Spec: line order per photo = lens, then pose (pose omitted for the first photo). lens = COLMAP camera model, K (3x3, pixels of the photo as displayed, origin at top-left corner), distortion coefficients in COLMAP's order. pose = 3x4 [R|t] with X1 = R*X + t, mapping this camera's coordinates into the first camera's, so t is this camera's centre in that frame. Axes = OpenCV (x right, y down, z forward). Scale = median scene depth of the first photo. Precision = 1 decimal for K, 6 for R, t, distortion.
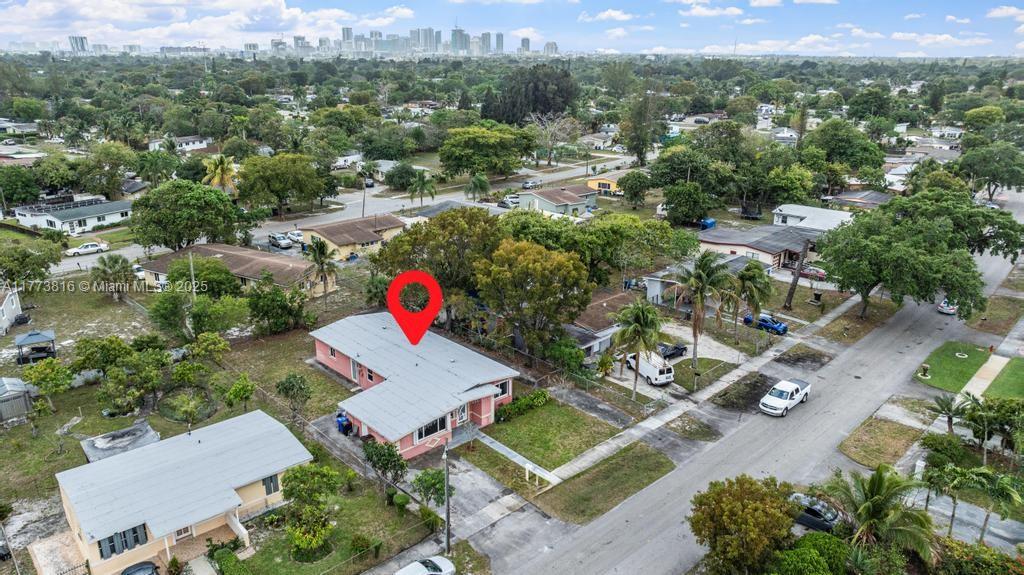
lens RADIAL K [[705.4, 0, 512.0], [0, 705.4, 287.5], [0, 0, 1]] dist [-0.008925, -0.002400]
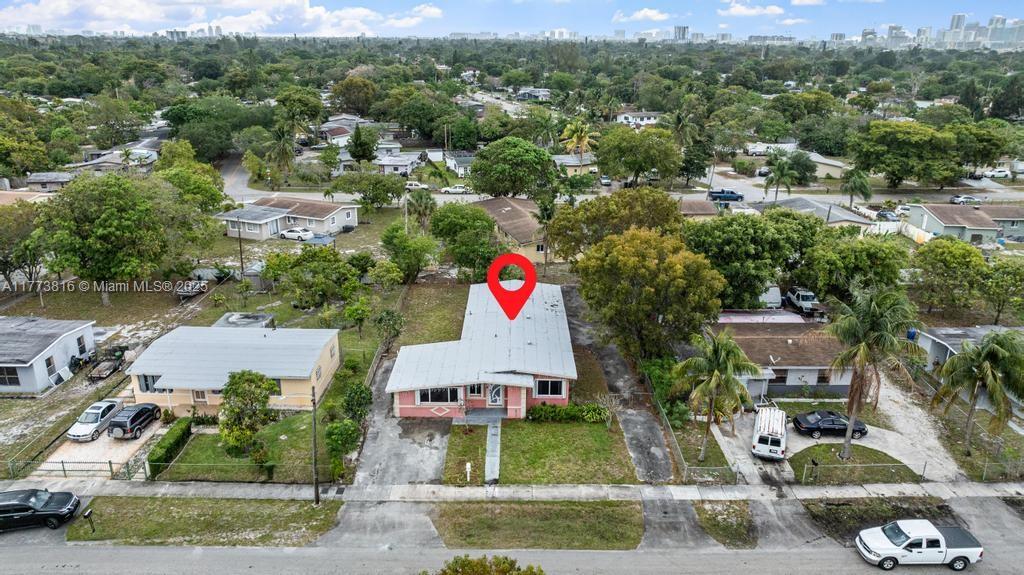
lens RADIAL K [[705.4, 0, 512.0], [0, 705.4, 287.5], [0, 0, 1]] dist [-0.008925, -0.002400]
pose [[0.741922, 0.227073, -0.630864, 0.467289], [-0.217719, 0.971509, 0.093637, -0.047429], [0.634153, 0.067880, 0.770222, 0.280037]]
